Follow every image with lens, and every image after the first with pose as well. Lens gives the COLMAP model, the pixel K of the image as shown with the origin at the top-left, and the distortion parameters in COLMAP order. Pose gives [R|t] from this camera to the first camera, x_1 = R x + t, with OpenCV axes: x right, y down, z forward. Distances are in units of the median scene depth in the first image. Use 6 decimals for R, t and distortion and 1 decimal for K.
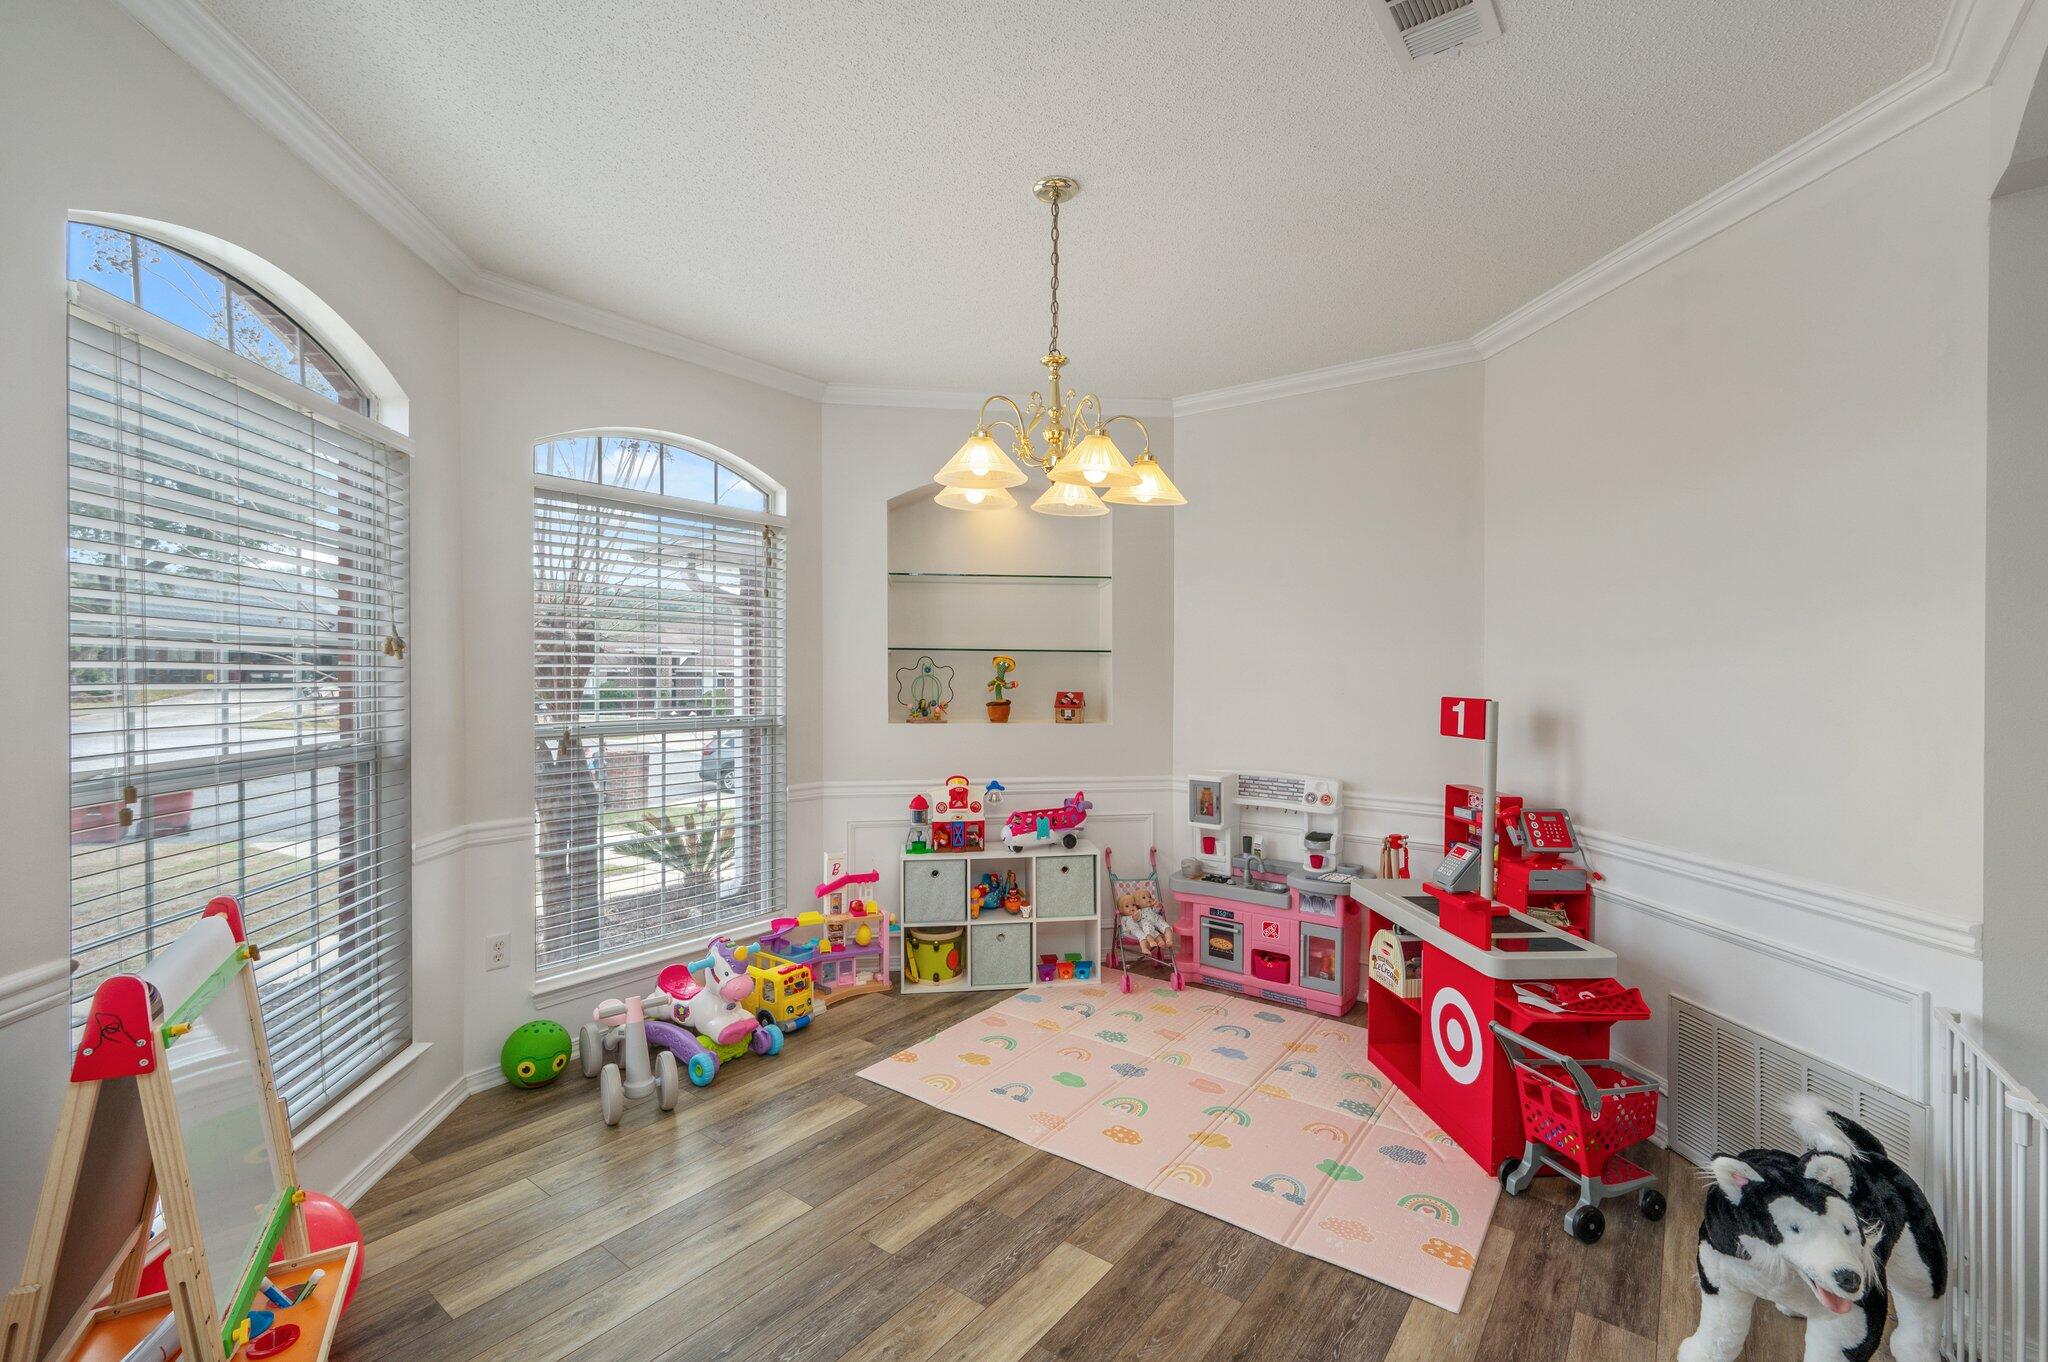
lens RADIAL K [[875.0, 0, 1032.9], [0, 875.0, 674.6], [0, 0, 1]] dist [0.009014, 0.000331]
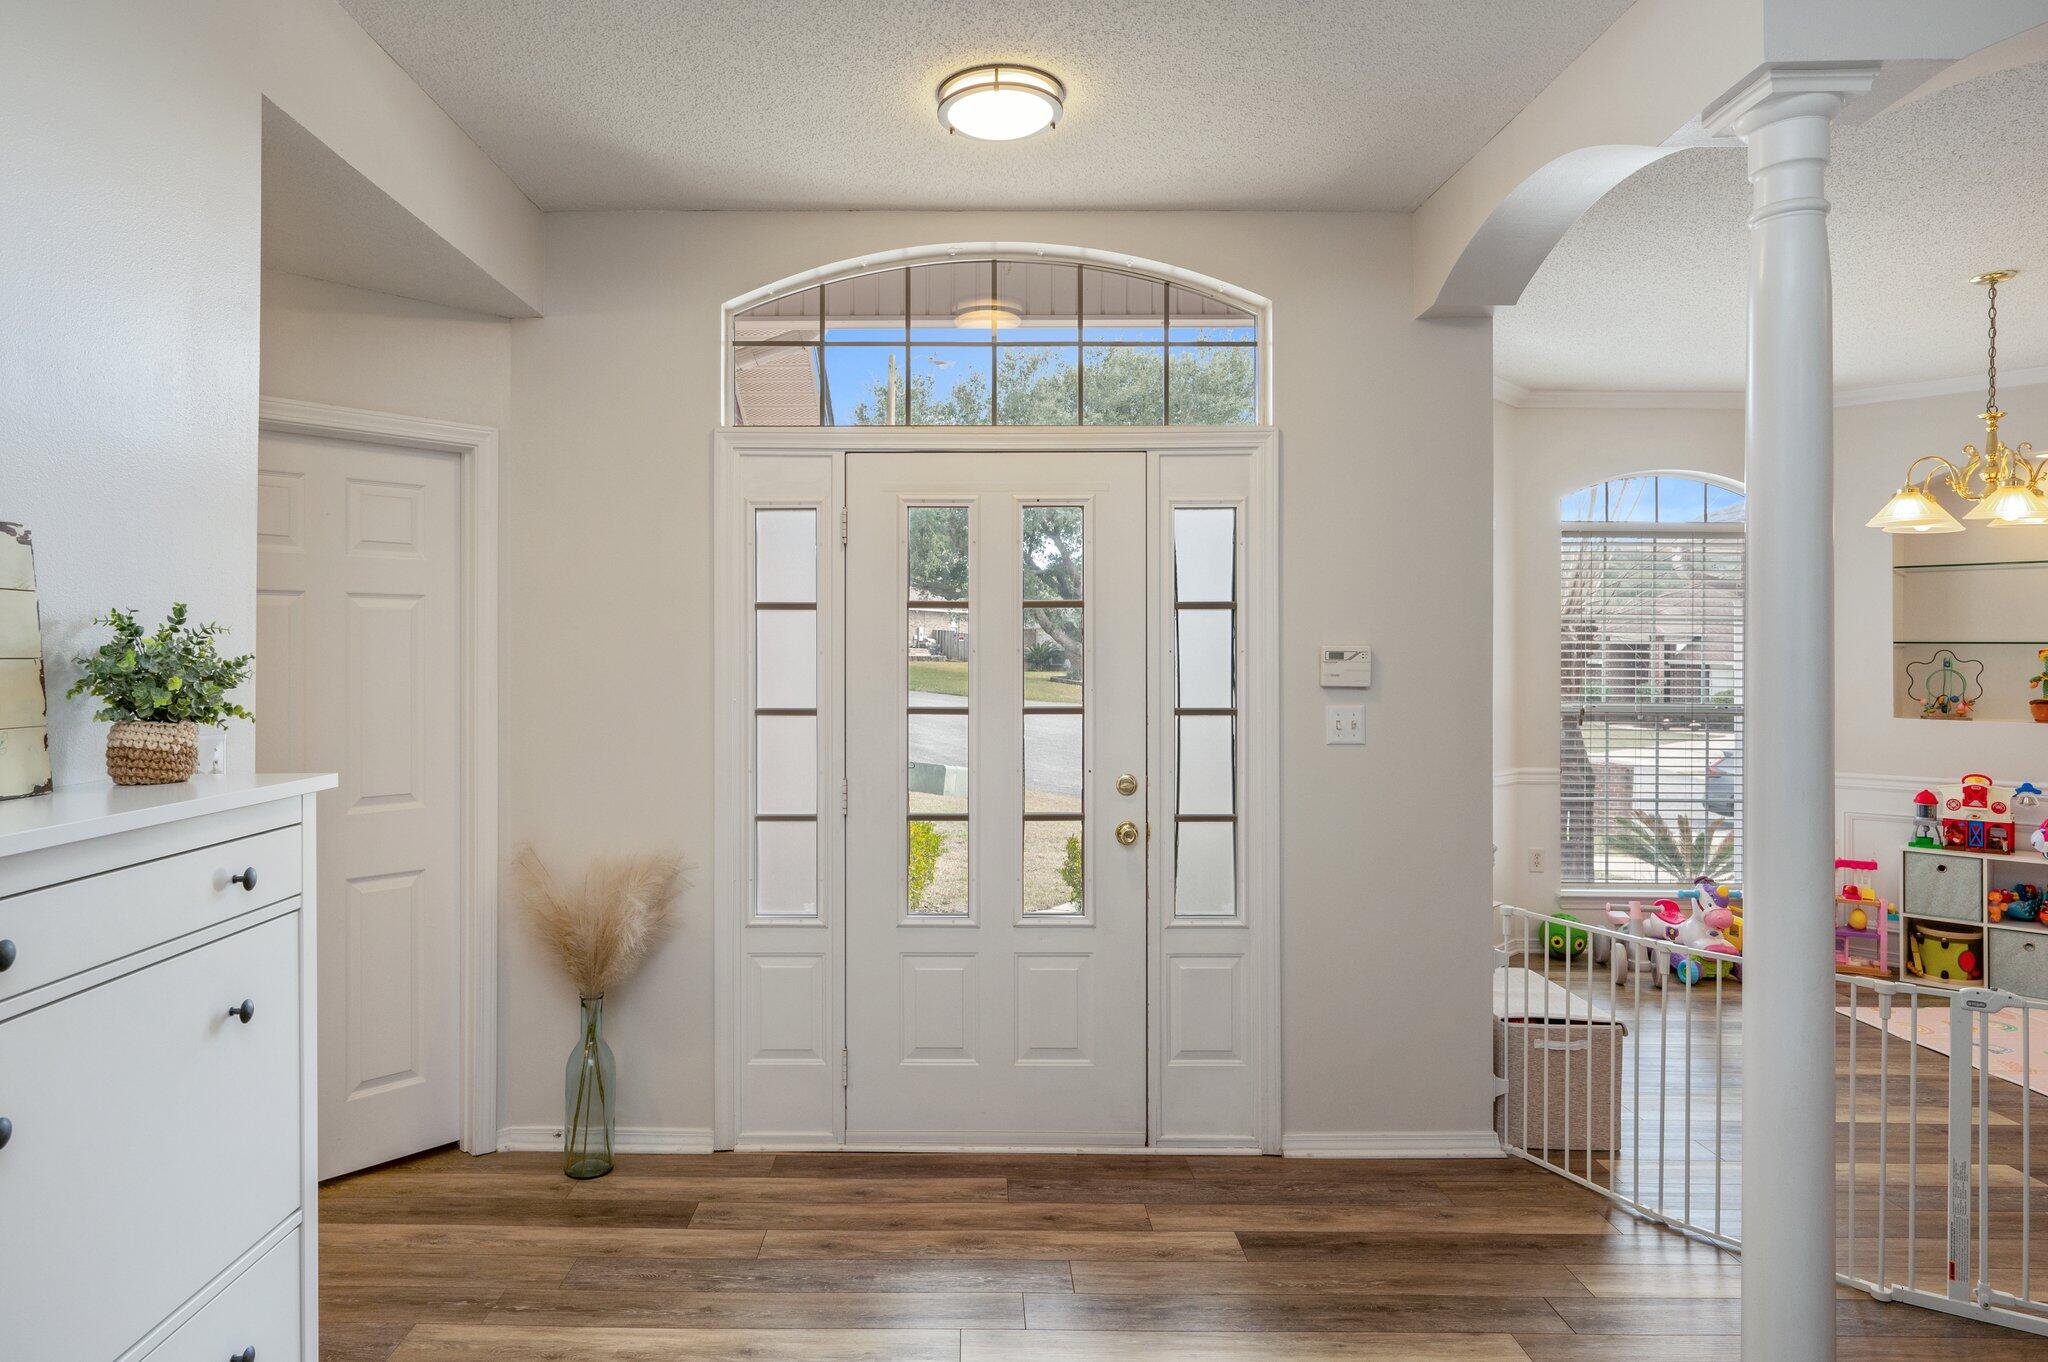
lens RADIAL K [[1181.4, 0, 1019.1], [0, 1181.4, 660.0], [0, 0, 1]] dist [-0.002935, 0.000053]
pose [[0.628450, 0.001871, -0.777848, 0.266859], [-0.006293, 0.999977, -0.002679, 0.000017], [0.777824, 0.006579, 0.628447, -0.649534]]
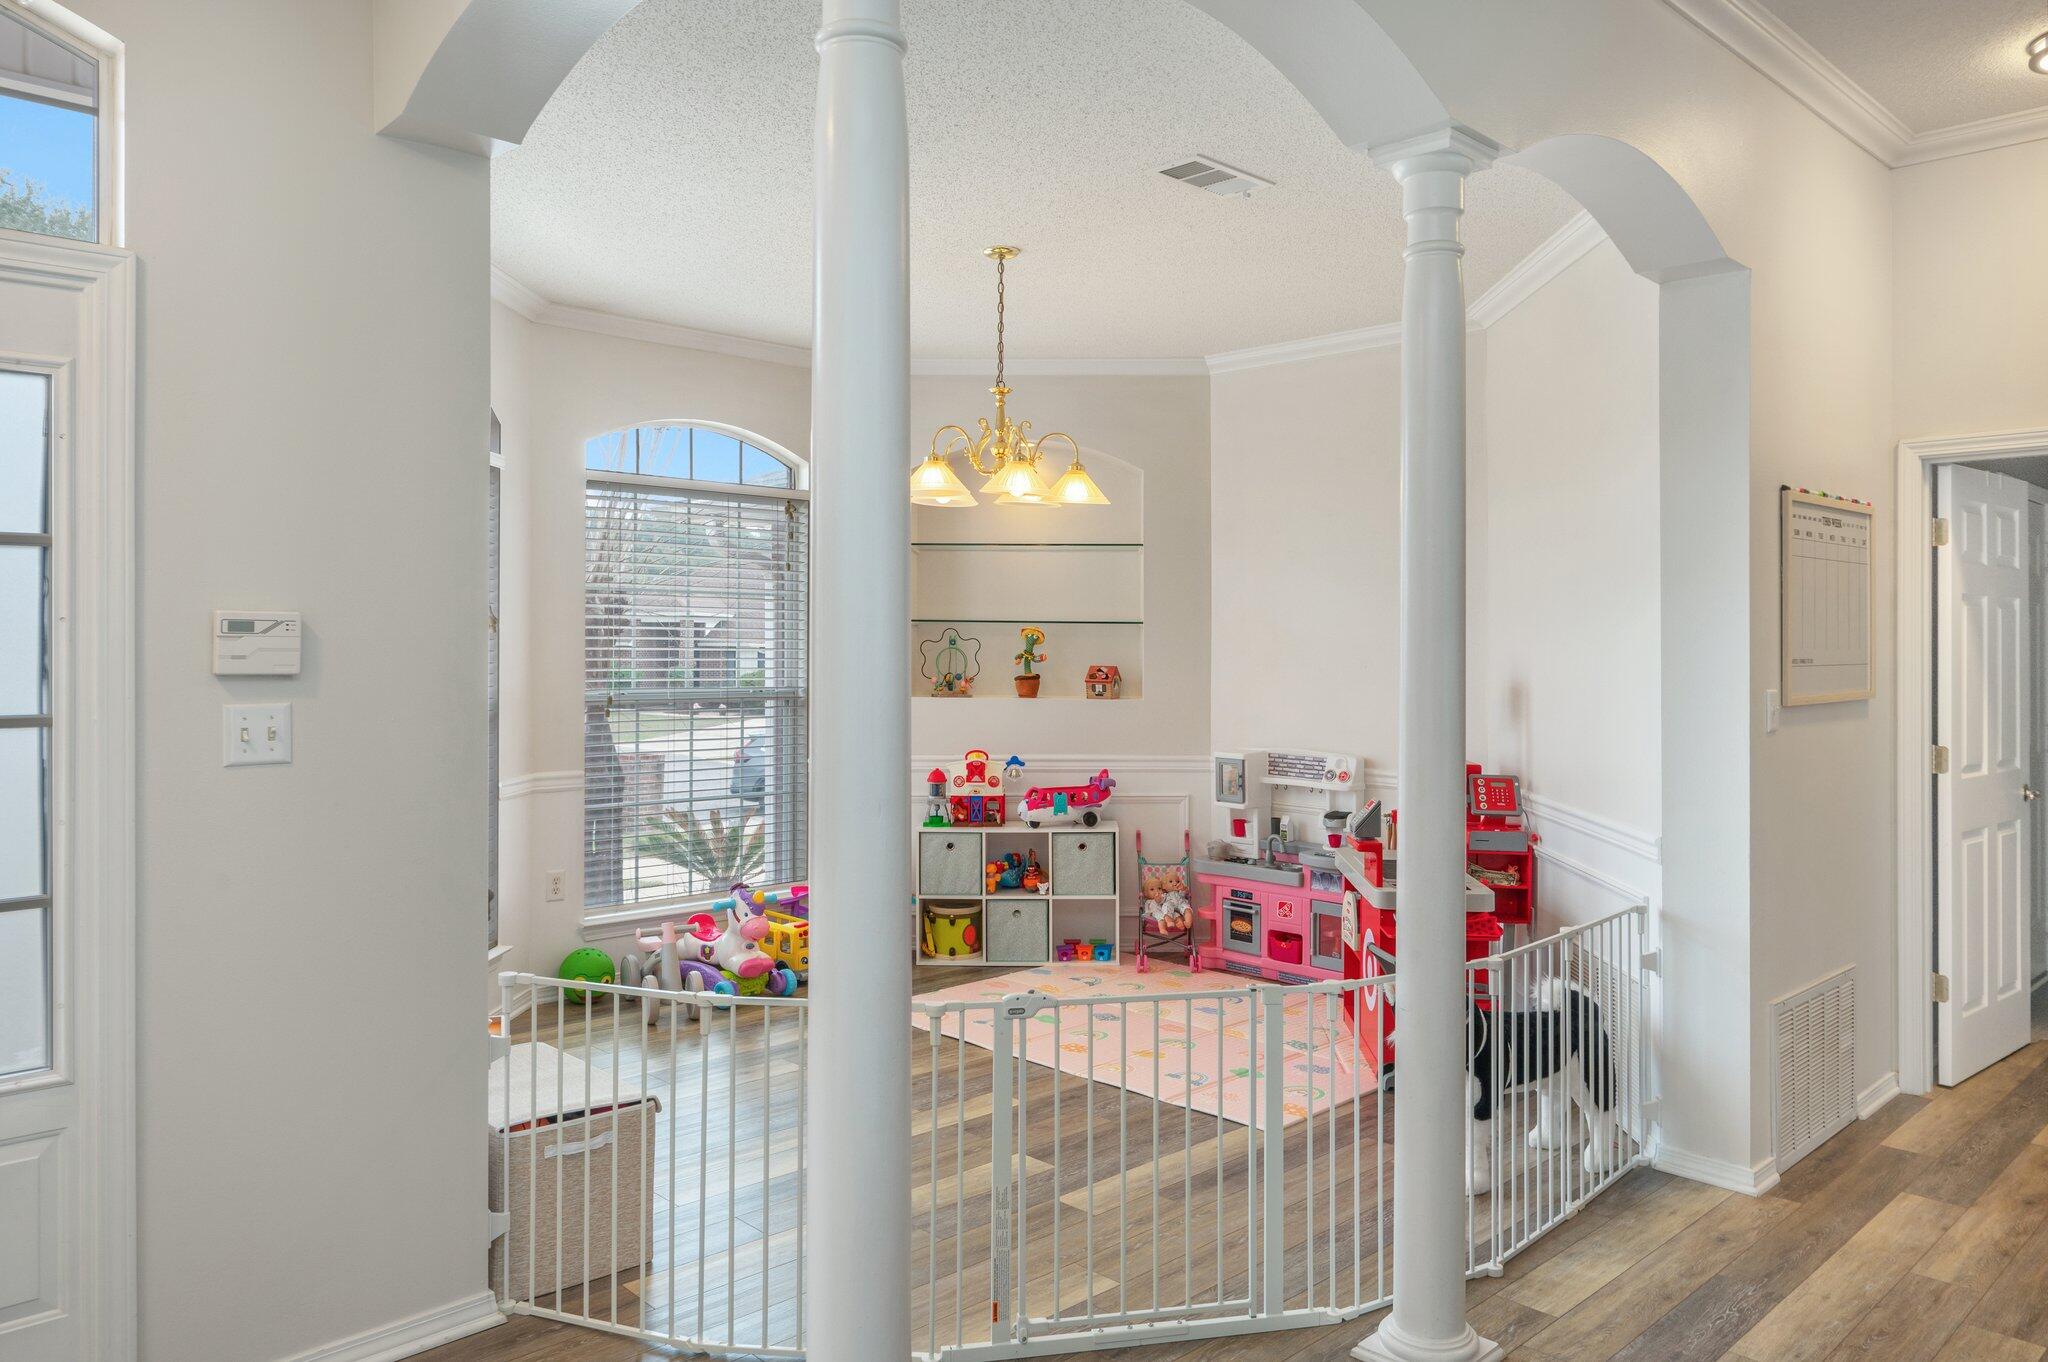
lens RADIAL K [[1355.9, 0, 1043.1], [0, 1355.9, 631.5], [0, 0, 1]] dist [0.000443, -0.003001]
pose [[0.990383, 0.000577, -0.138354, 0.202938], [-0.002420, 0.999911, -0.013149, 0.002678], [0.138334, 0.013357, 0.990296, -0.508973]]
